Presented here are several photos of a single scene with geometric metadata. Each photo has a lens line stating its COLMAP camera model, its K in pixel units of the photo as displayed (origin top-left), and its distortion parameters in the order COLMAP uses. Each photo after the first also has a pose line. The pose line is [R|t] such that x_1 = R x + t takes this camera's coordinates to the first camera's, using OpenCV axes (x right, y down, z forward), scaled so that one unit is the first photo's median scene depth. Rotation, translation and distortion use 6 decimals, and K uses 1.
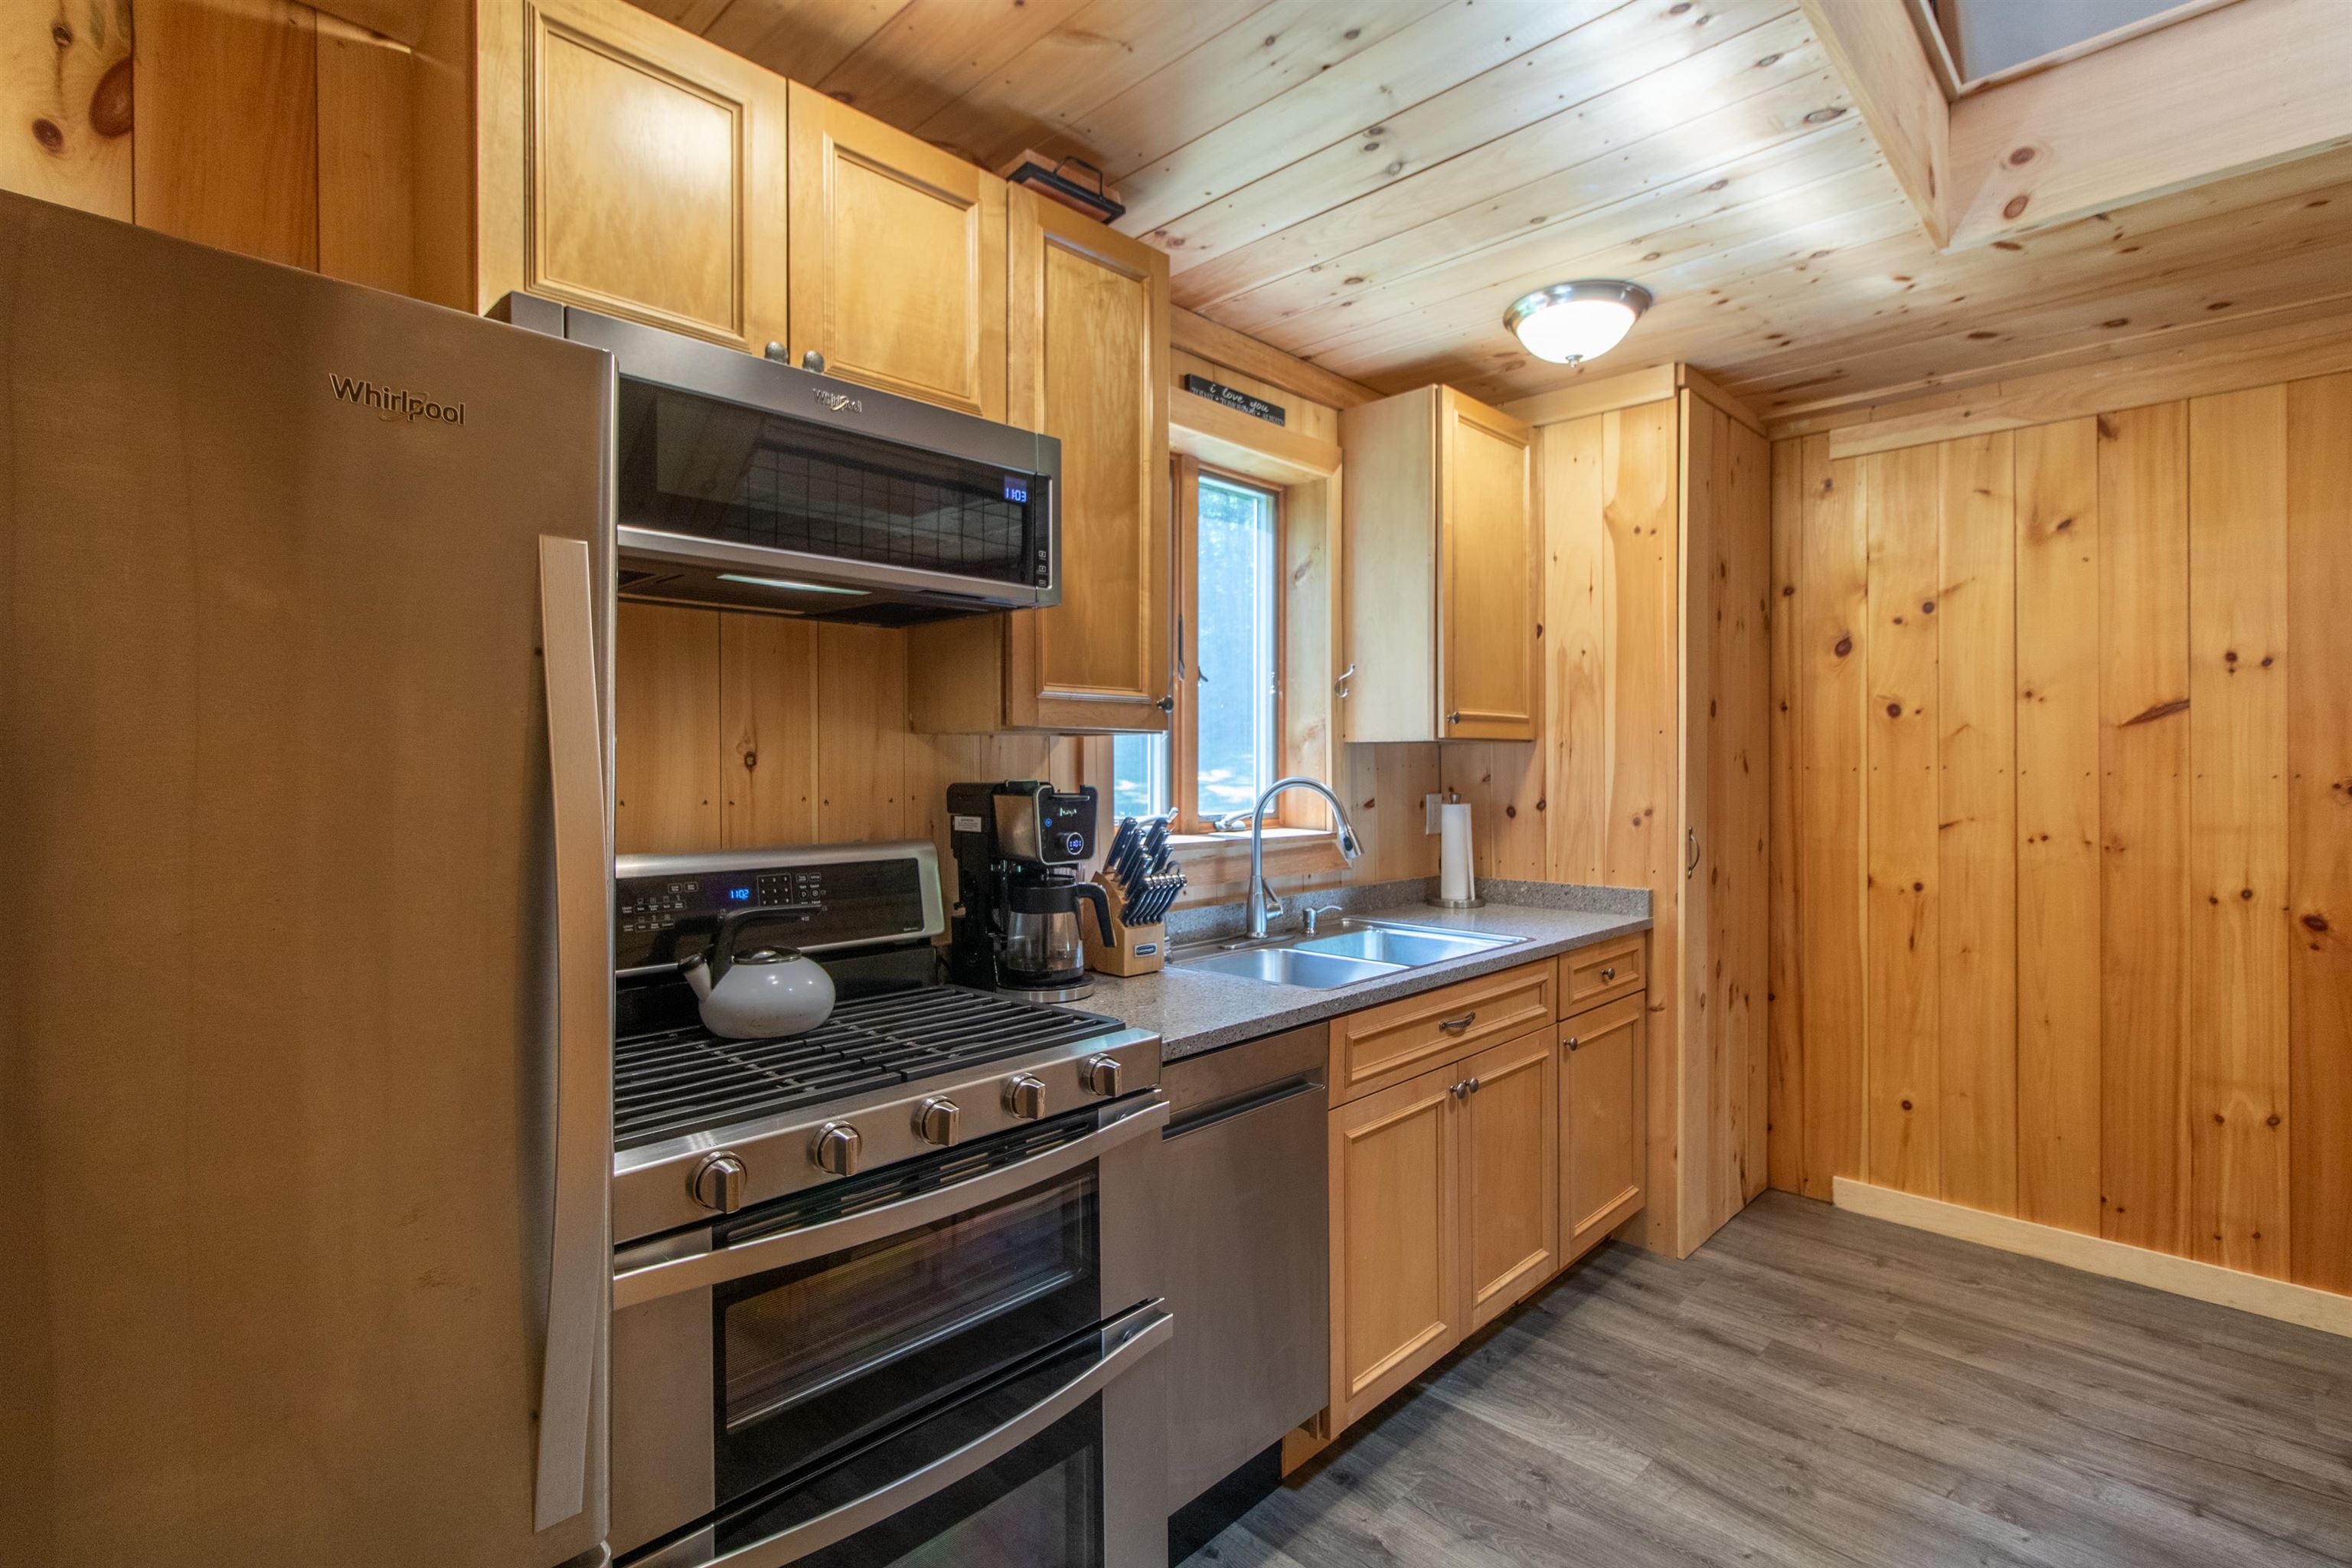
lens RADIAL K [[1102.7, 0, 1182.2], [0, 1102.7, 772.2], [0, 0, 1]] dist [0.016513, -0.000141]
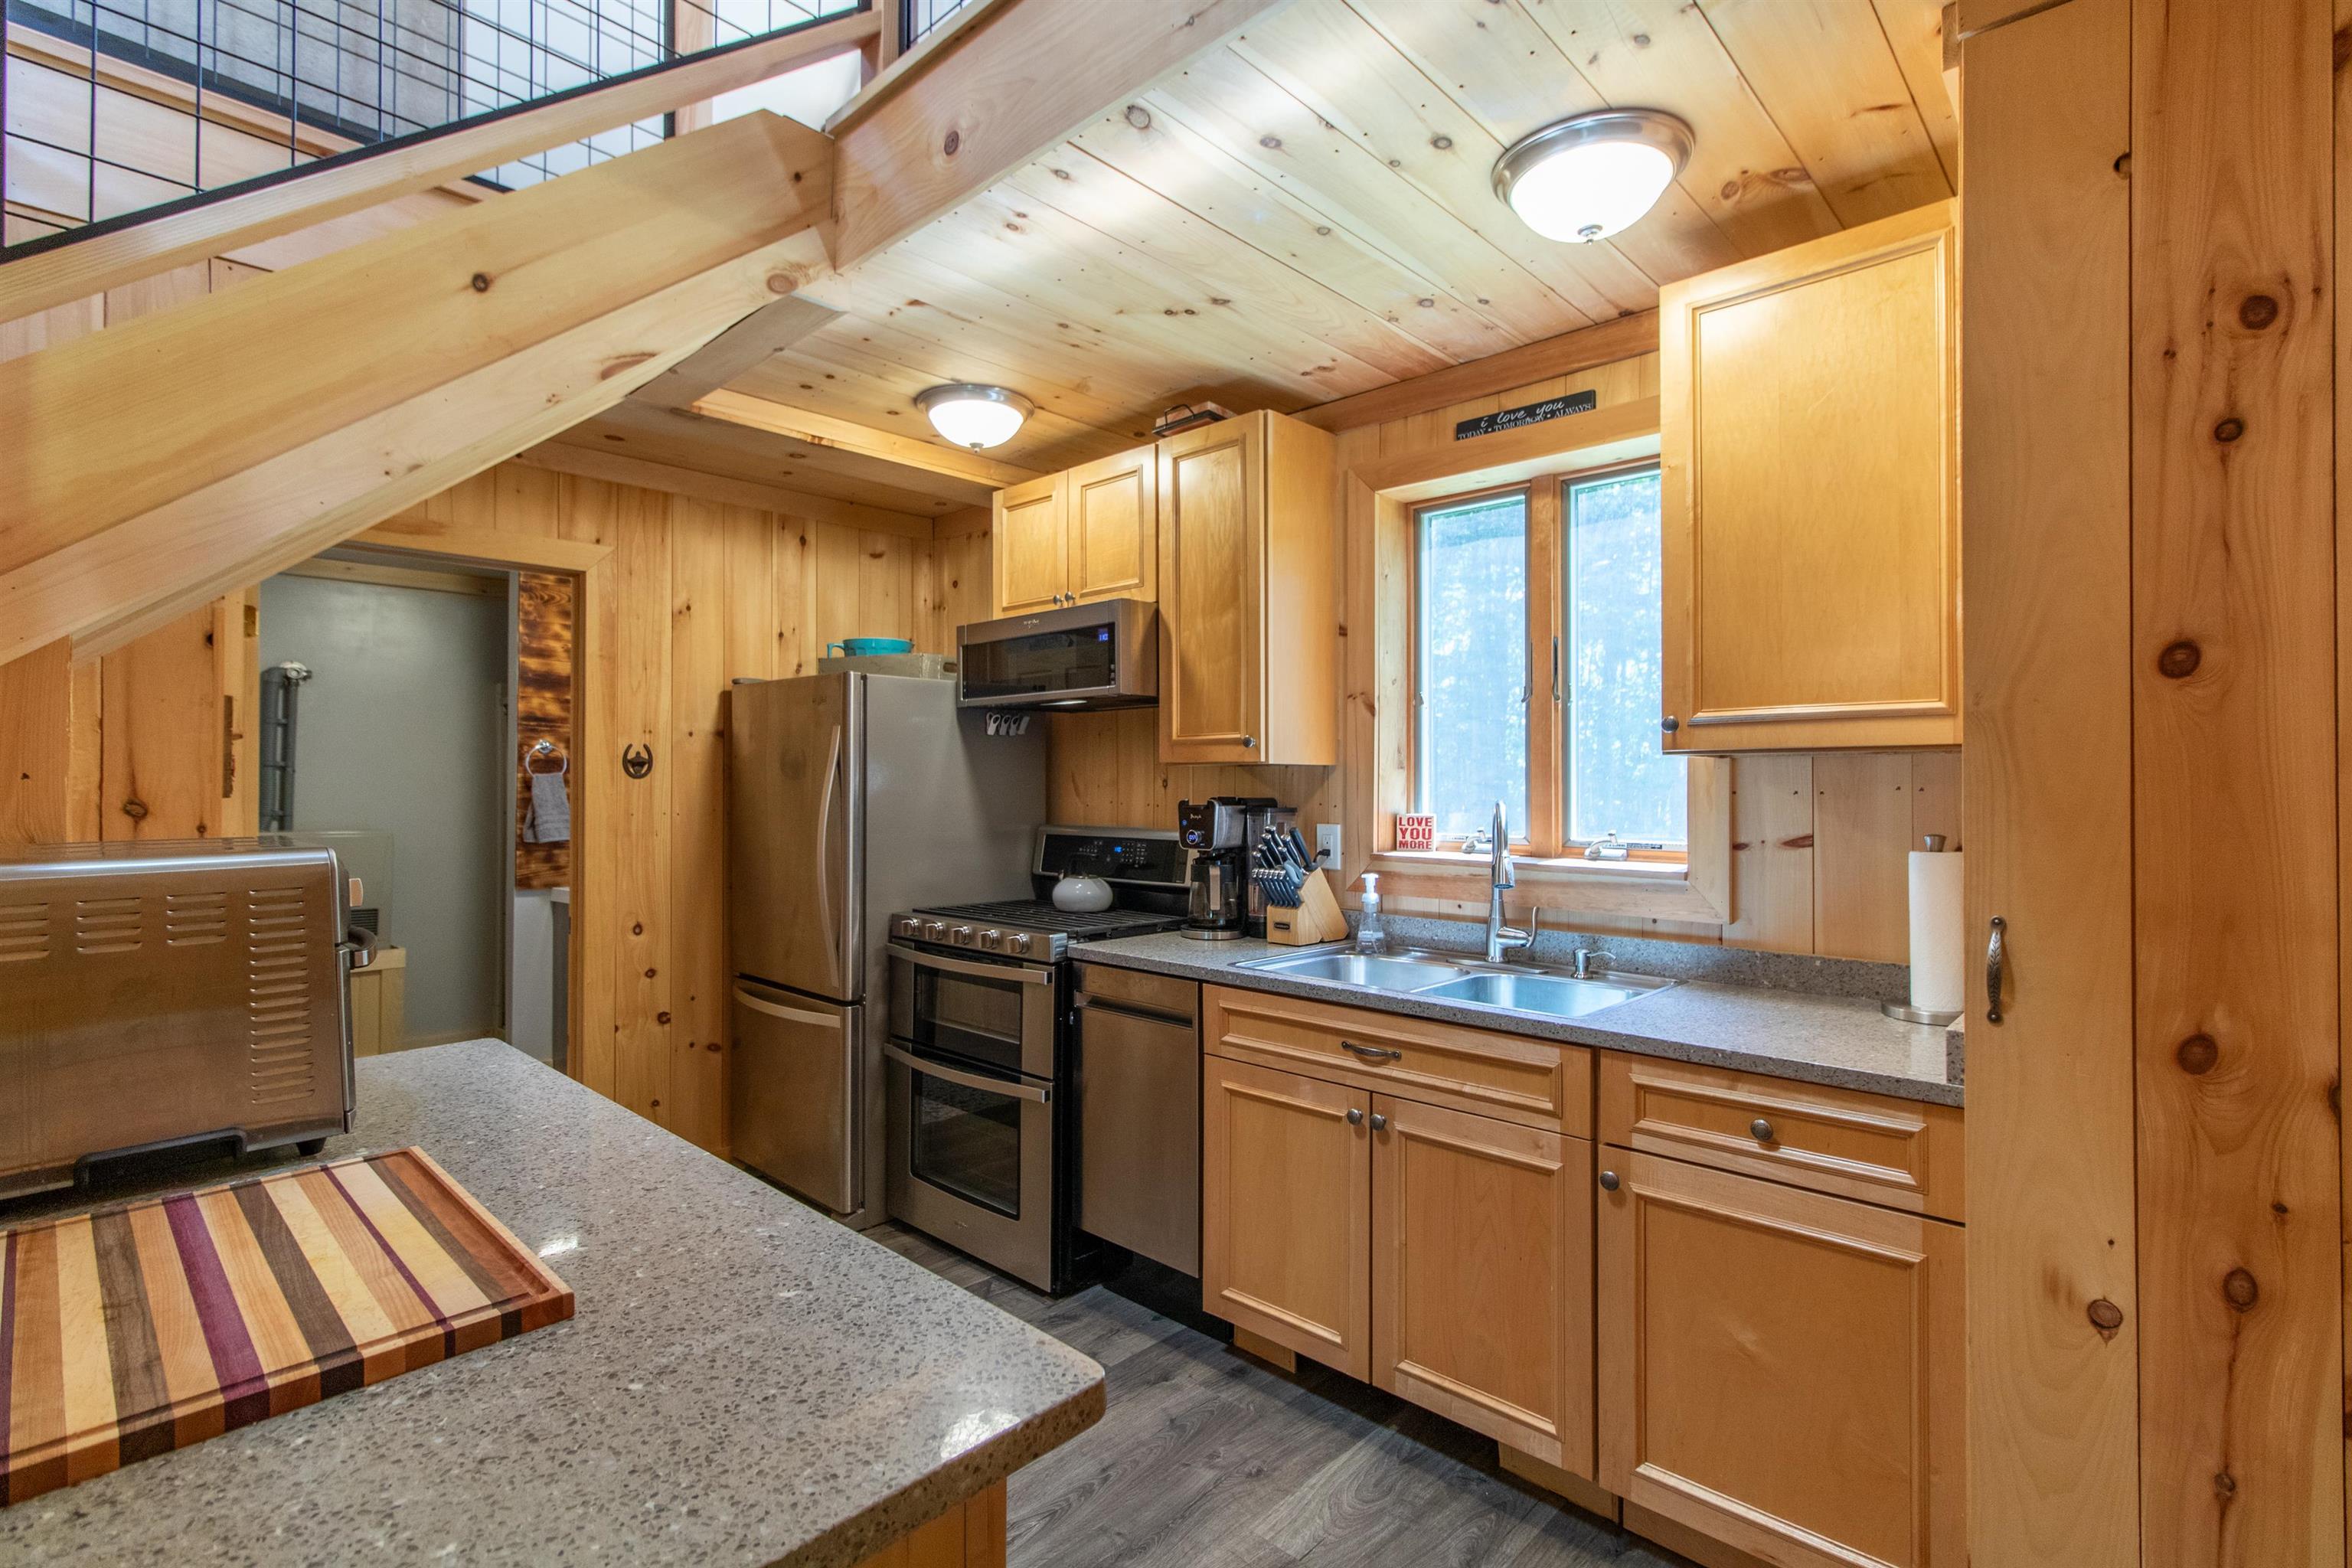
lens RADIAL K [[1104.7, 0, 1178.5], [0, 1104.7, 772.2], [0, 0, 1]] dist [0.003972, -0.000420]
pose [[0.002669, -0.013724, -0.999902, 1.333594], [-0.009919, 0.999856, -0.013749, -0.003828], [0.999947, 0.009955, 0.002533, 0.901025]]
